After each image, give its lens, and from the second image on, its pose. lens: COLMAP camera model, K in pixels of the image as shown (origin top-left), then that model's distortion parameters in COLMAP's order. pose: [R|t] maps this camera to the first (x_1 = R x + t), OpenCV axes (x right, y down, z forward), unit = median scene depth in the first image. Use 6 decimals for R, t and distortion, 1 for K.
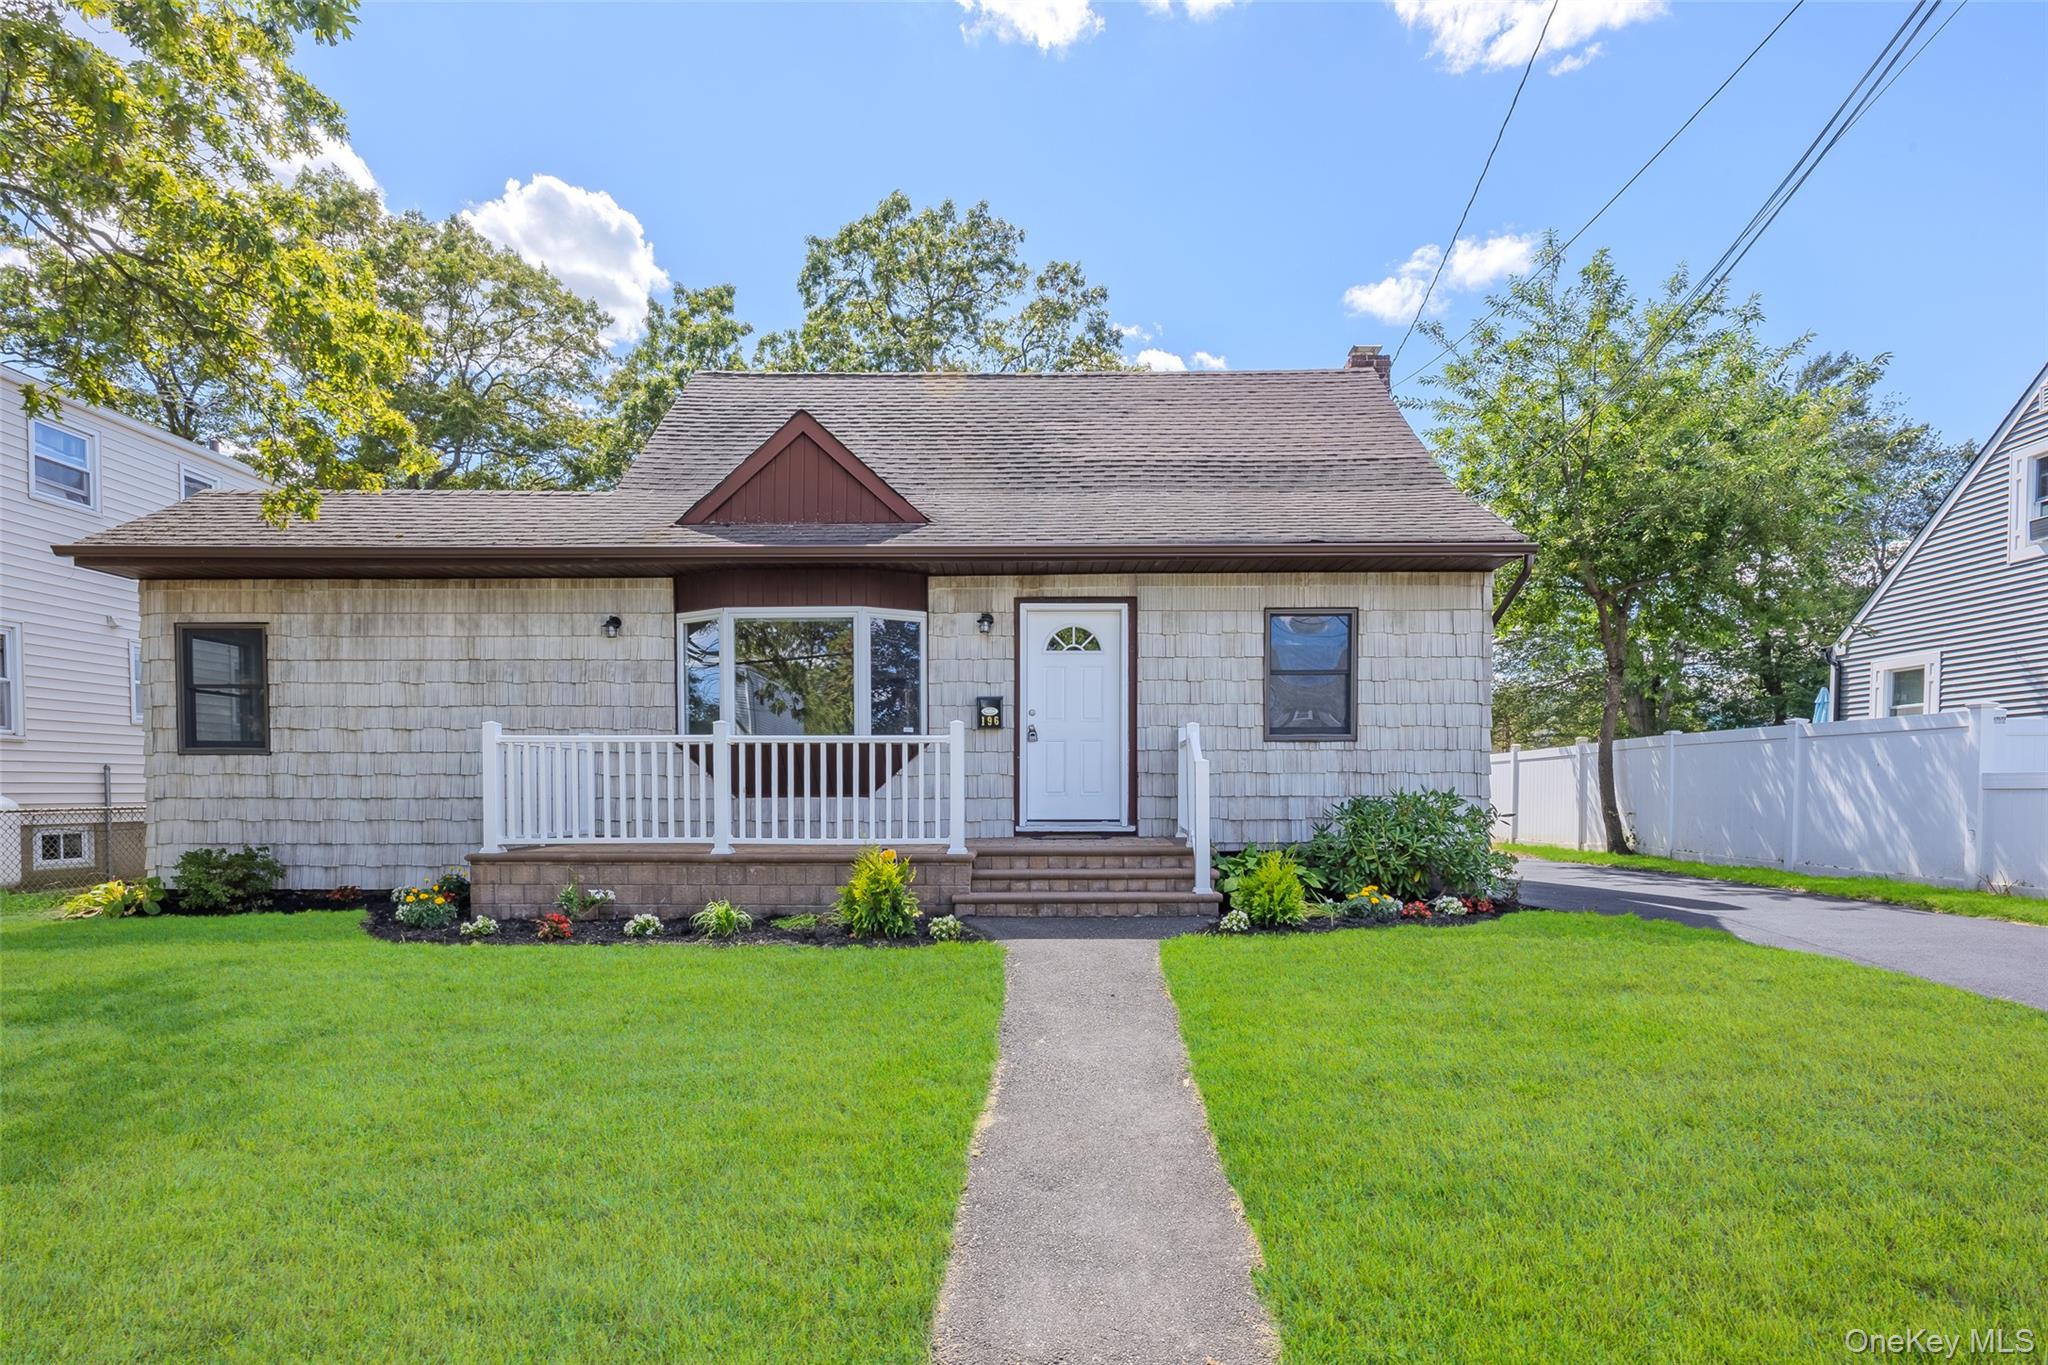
lens RADIAL K [[1000.7, 0, 1027.1], [0, 1000.7, 814.7], [0, 0, 1]] dist [-0.005478, -0.000475]
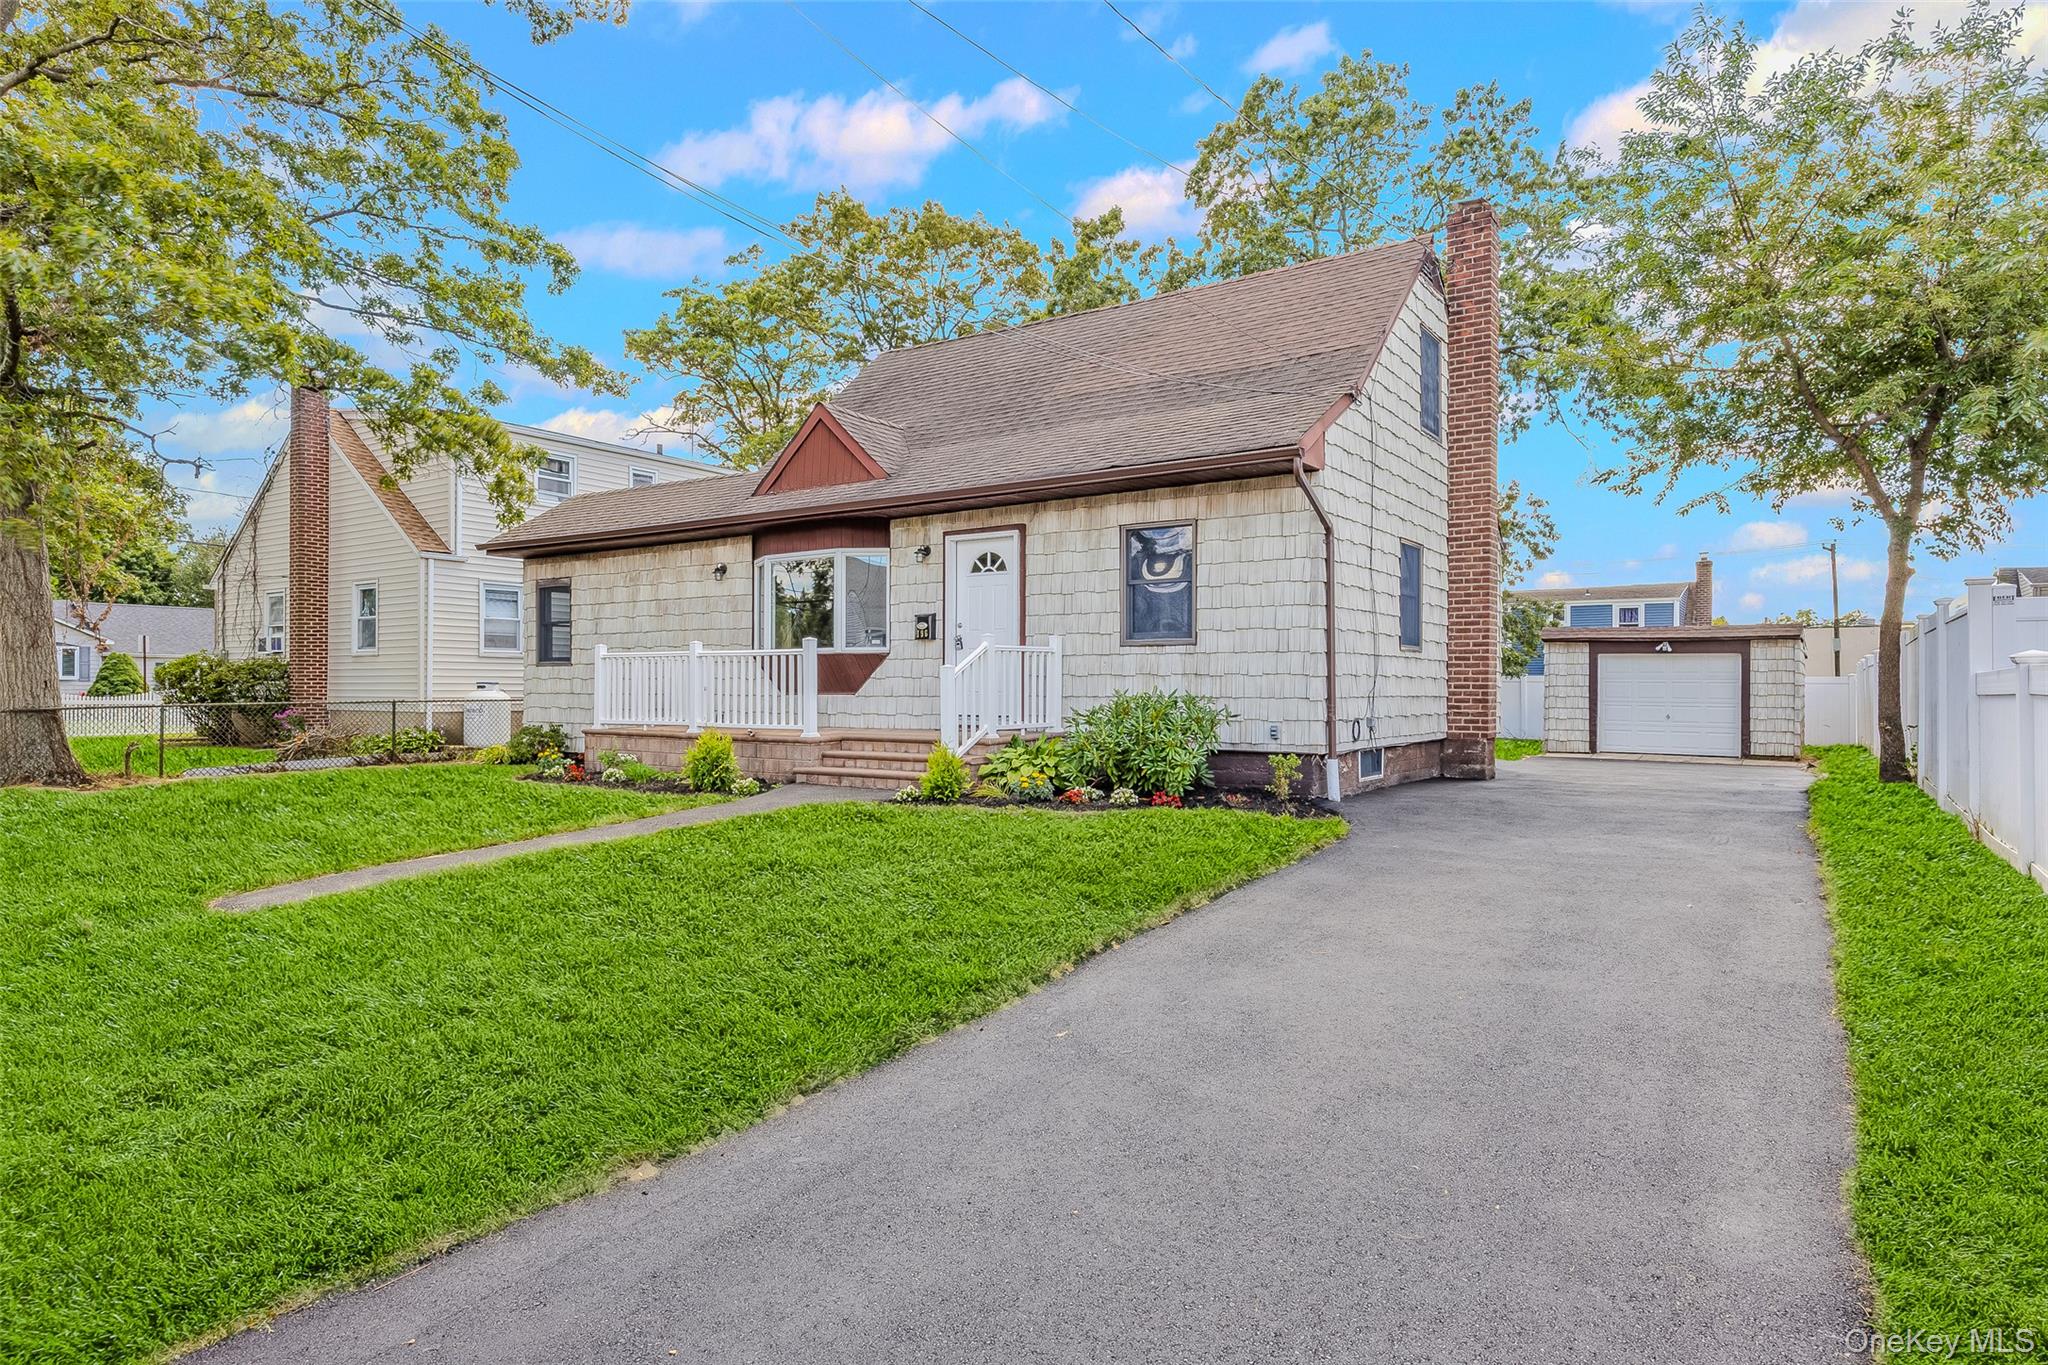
lens RADIAL K [[1145.1, 0, 1024.0], [0, 1145.1, 682.5], [0, 0, 1]] dist [0.000392, -0.000302]
pose [[0.831327, -0.000052, -0.555784, 0.845036], [-0.018694, 0.999432, -0.028056, 0.003061], [0.555469, 0.033714, 0.830853, -0.096152]]
